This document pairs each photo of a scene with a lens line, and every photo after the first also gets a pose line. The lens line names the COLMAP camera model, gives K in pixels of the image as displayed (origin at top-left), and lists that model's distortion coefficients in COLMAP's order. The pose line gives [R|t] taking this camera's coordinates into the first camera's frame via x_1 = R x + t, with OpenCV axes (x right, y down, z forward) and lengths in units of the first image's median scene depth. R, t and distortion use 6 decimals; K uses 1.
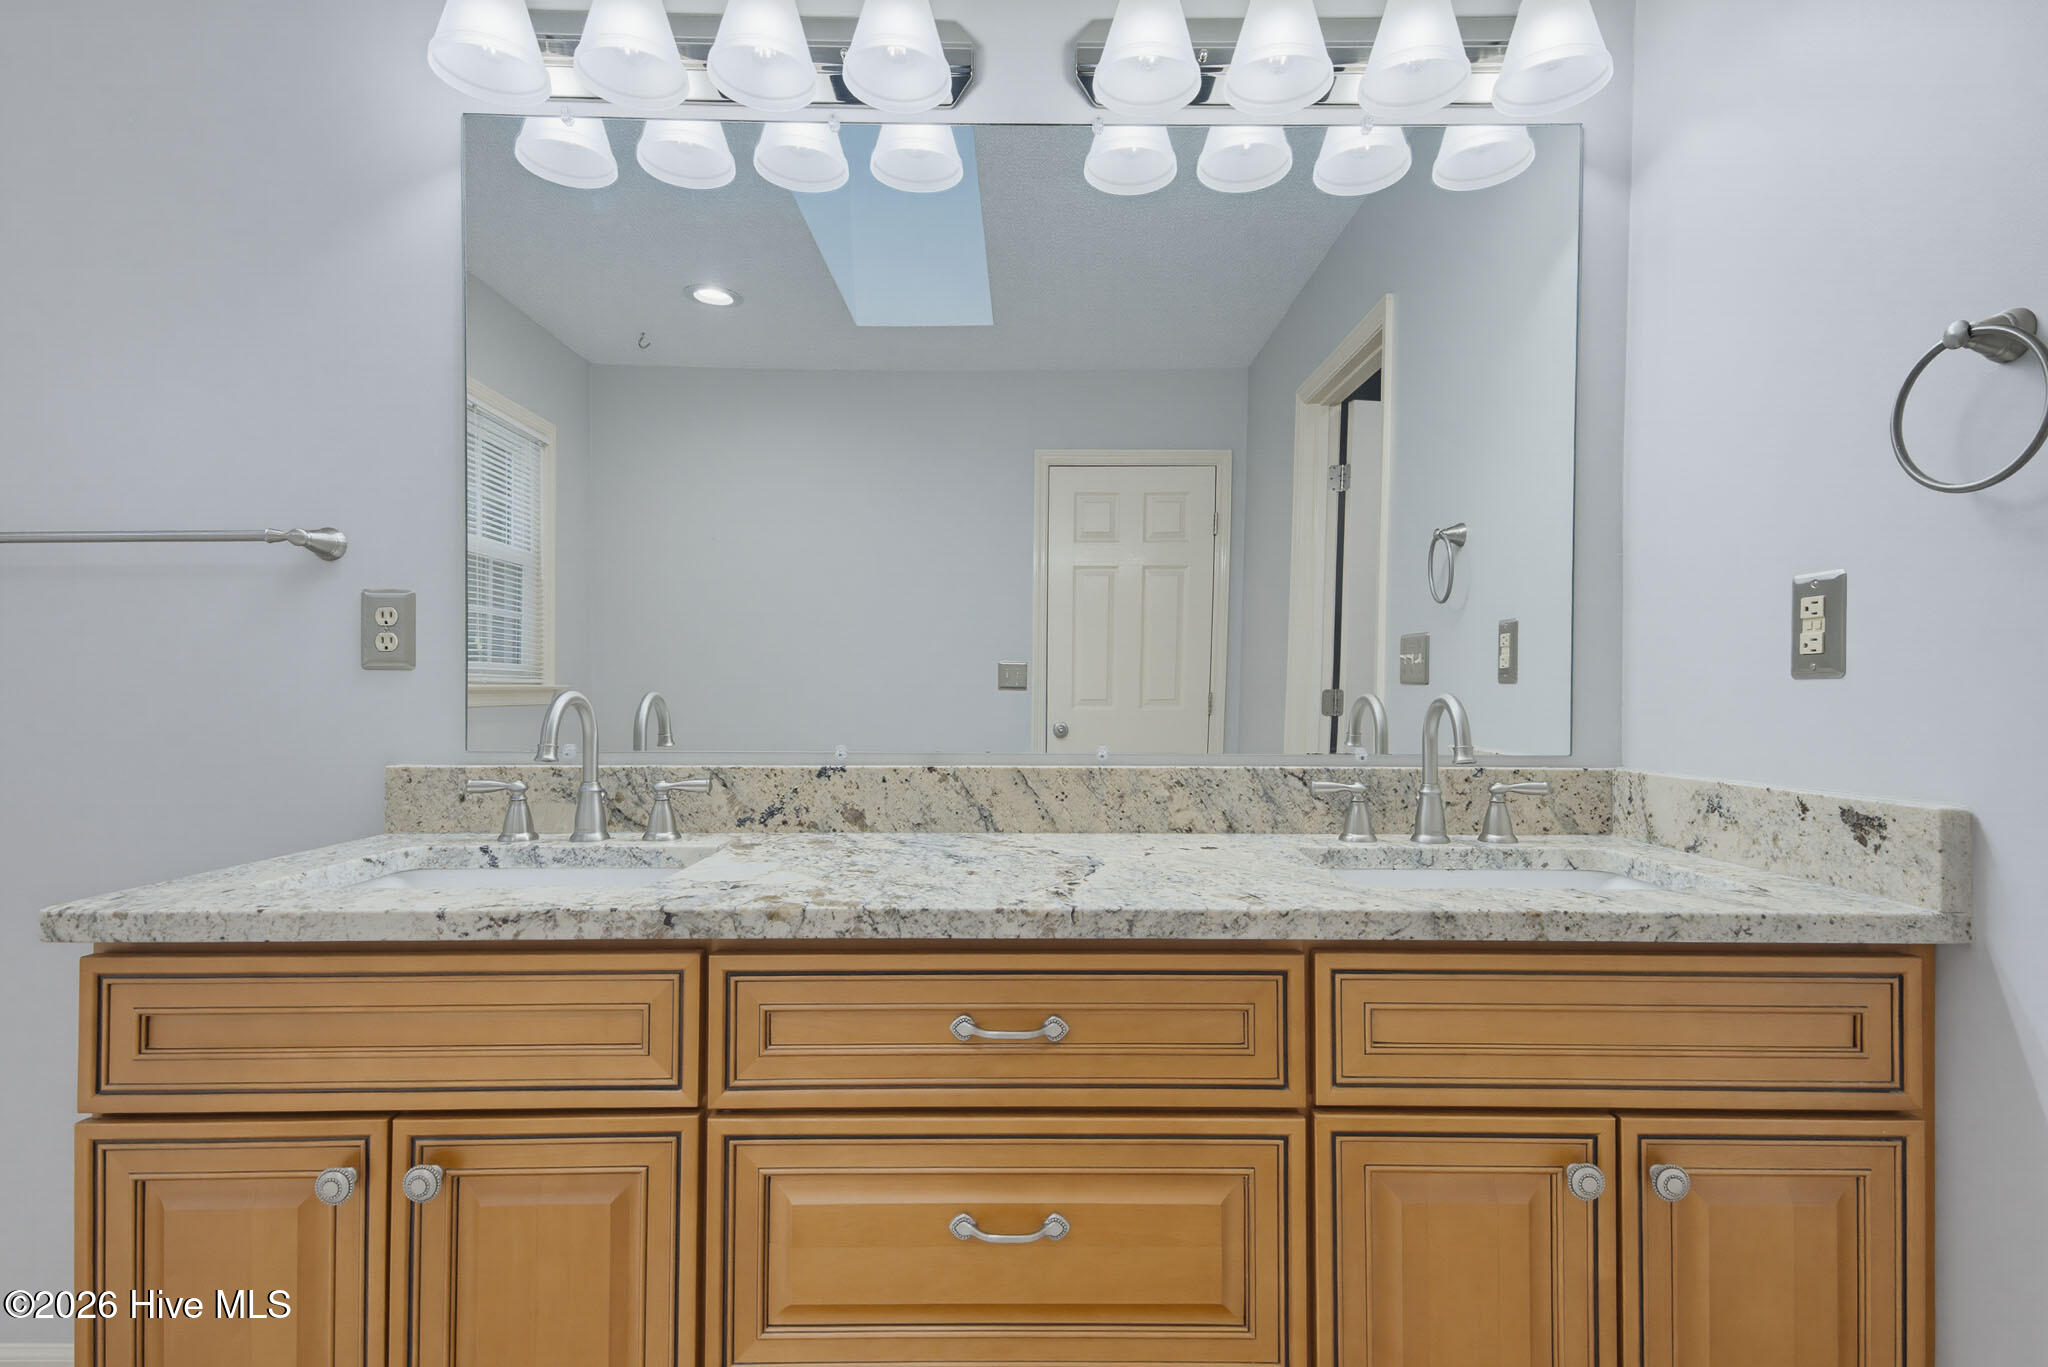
lens RADIAL K [[1031.6, 0, 1033.8], [0, 1031.6, 696.5], [0, 0, 1]] dist [0.033089, -0.000966]
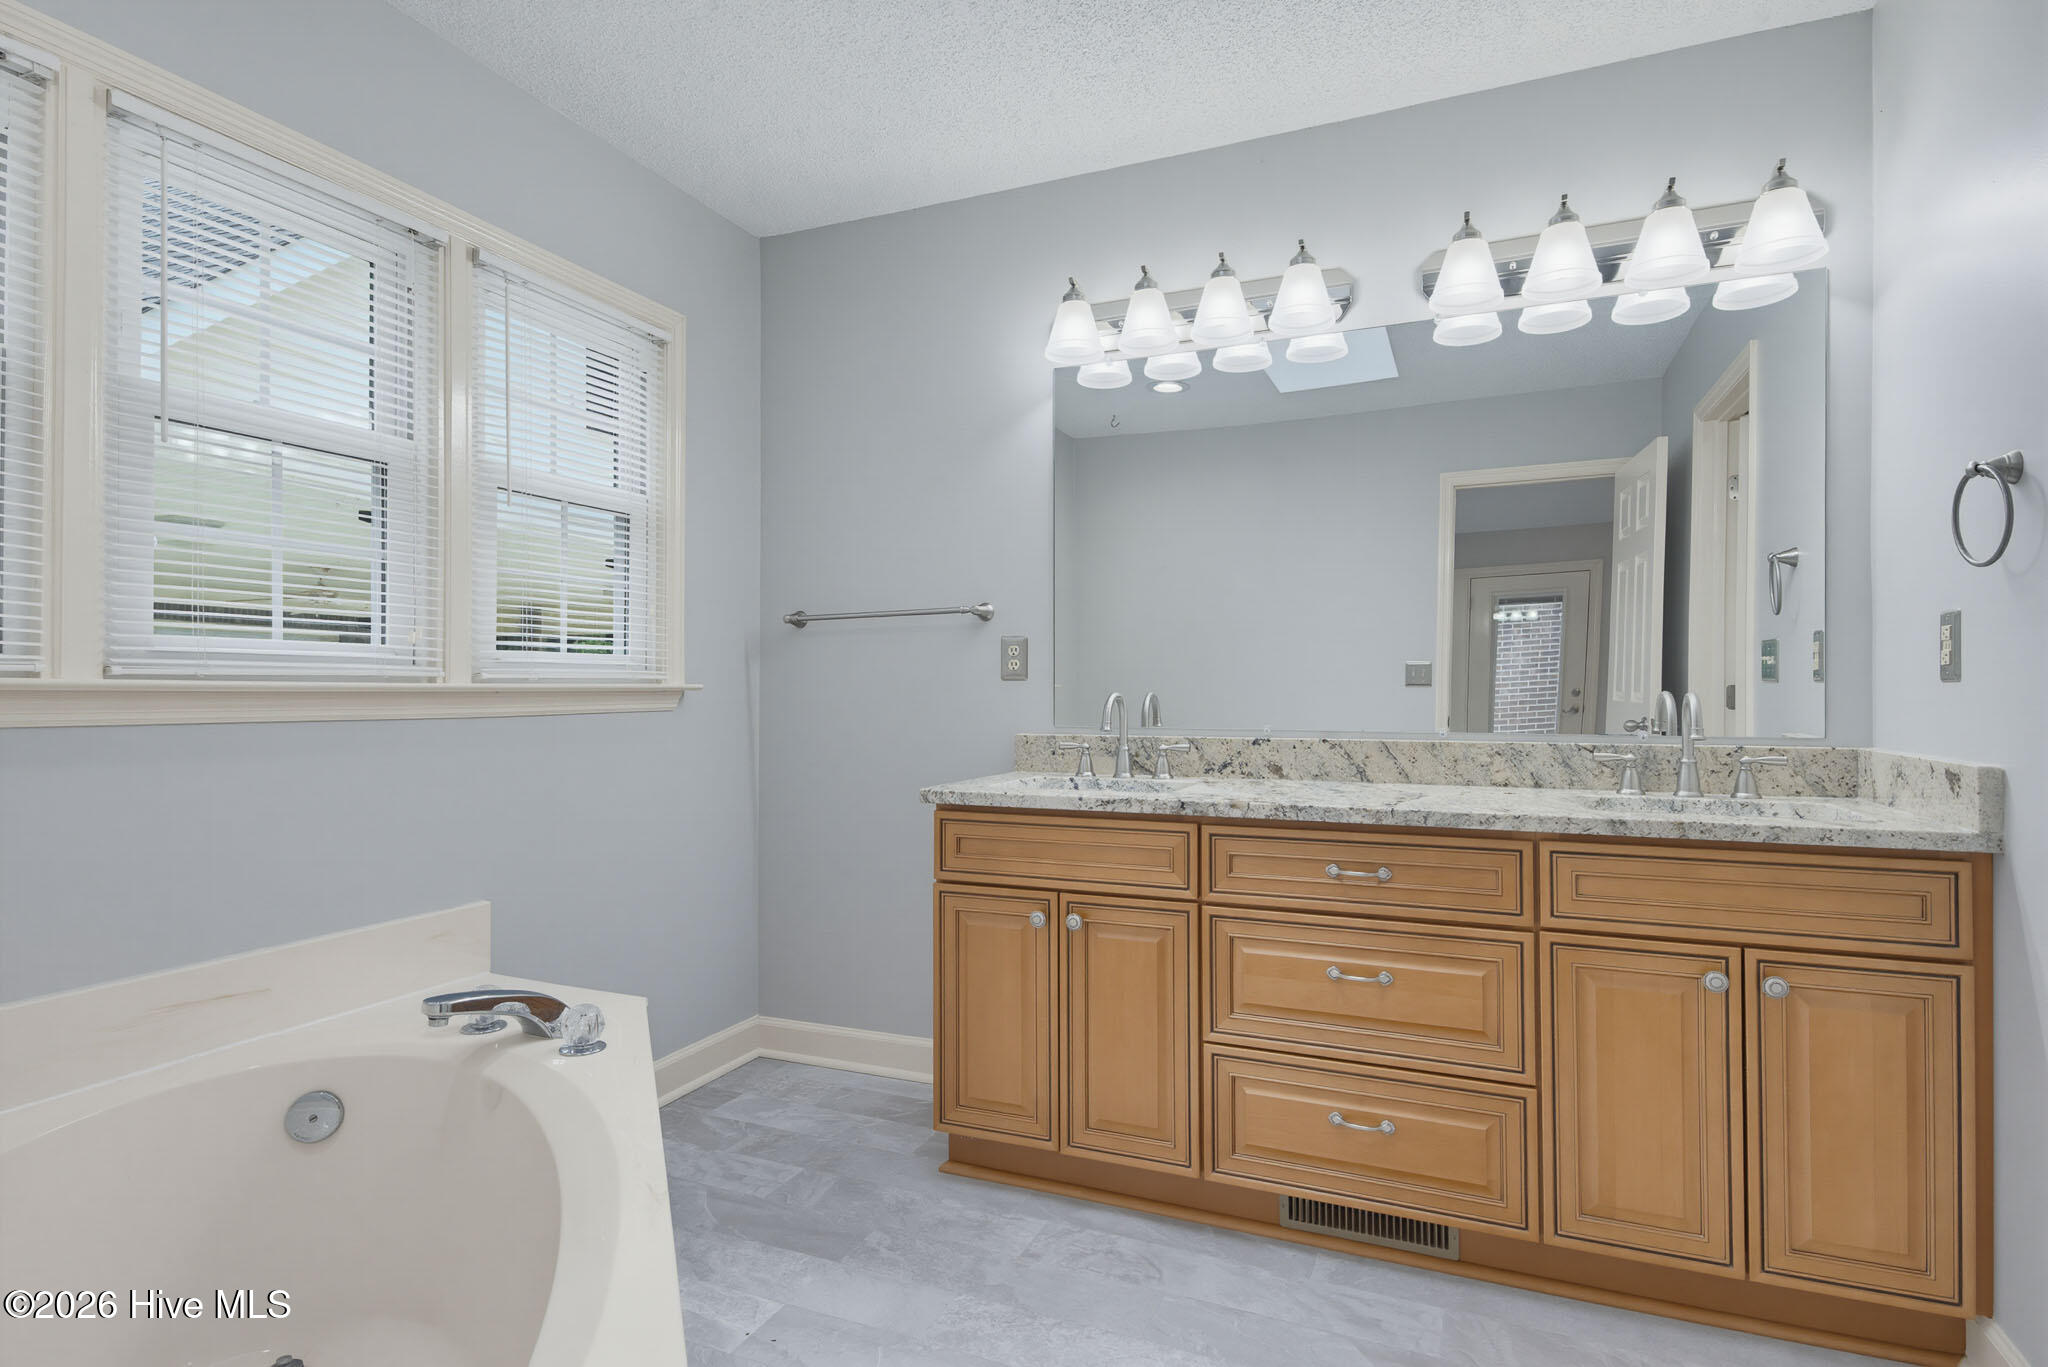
lens RADIAL K [[1068.6, 0, 1029.0], [0, 1068.6, 682.5], [0, 0, 1]] dist [0.026871, -0.000616]
pose [[0.919341, -0.006870, -0.393402, 0.194411], [0.003990, 0.999959, -0.008138, -0.011032], [0.393442, 0.005912, 0.919331, -1.027518]]
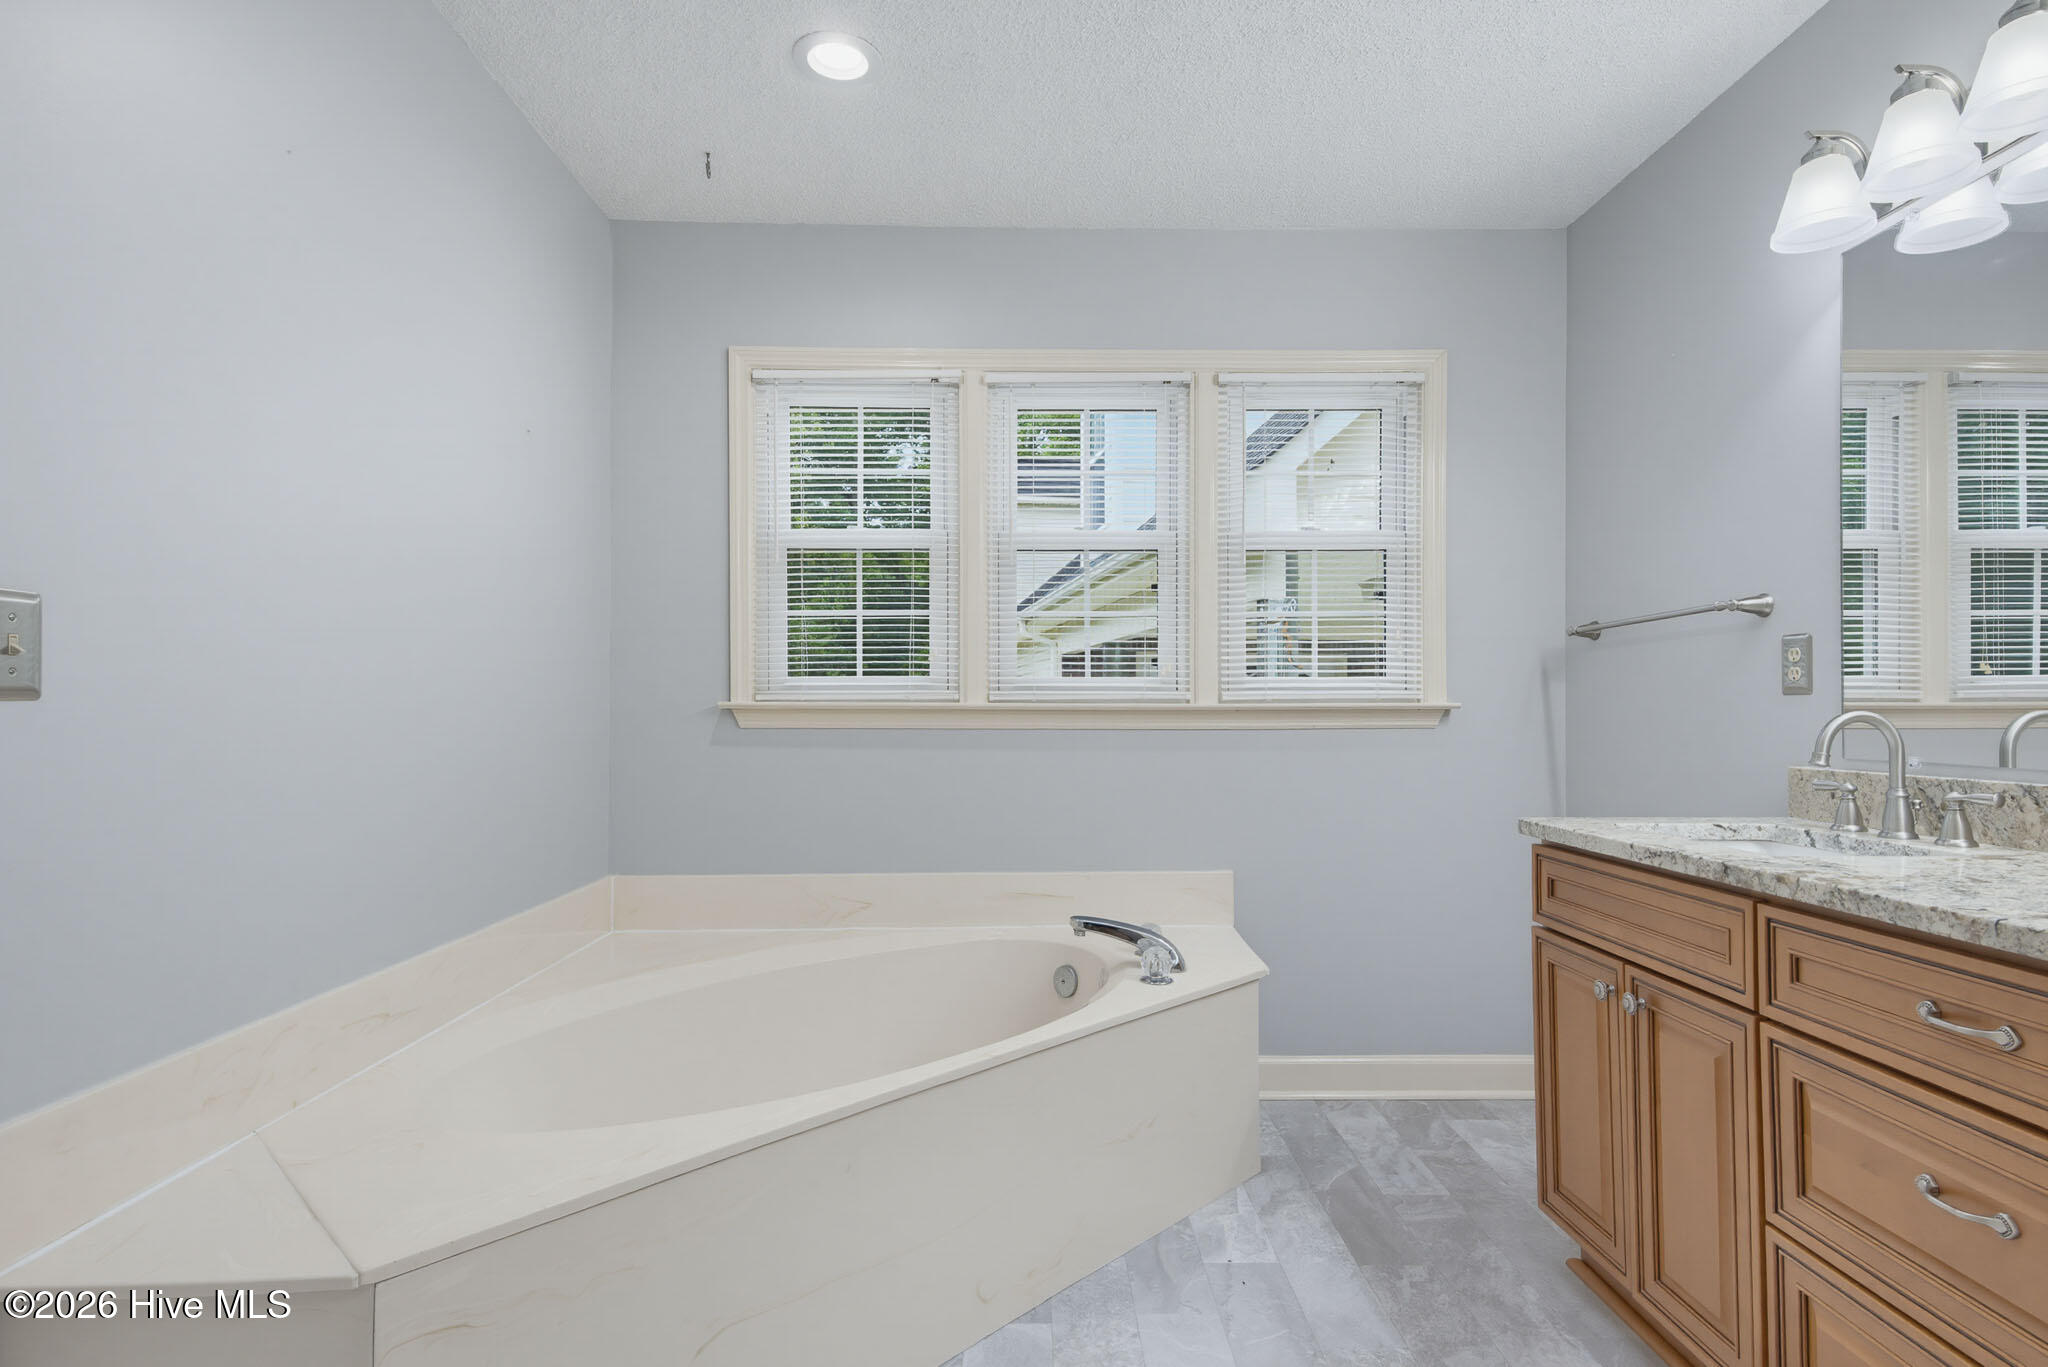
lens RADIAL K [[1031.6, 0, 1033.8], [0, 1031.6, 696.5], [0, 0, 1]] dist [0.033089, -0.000966]
pose [[0.010852, -0.018254, -0.999774, 1.064352], [0.001788, 0.999832, -0.018236, -0.001355], [0.999940, -0.001590, 0.010883, 0.022836]]
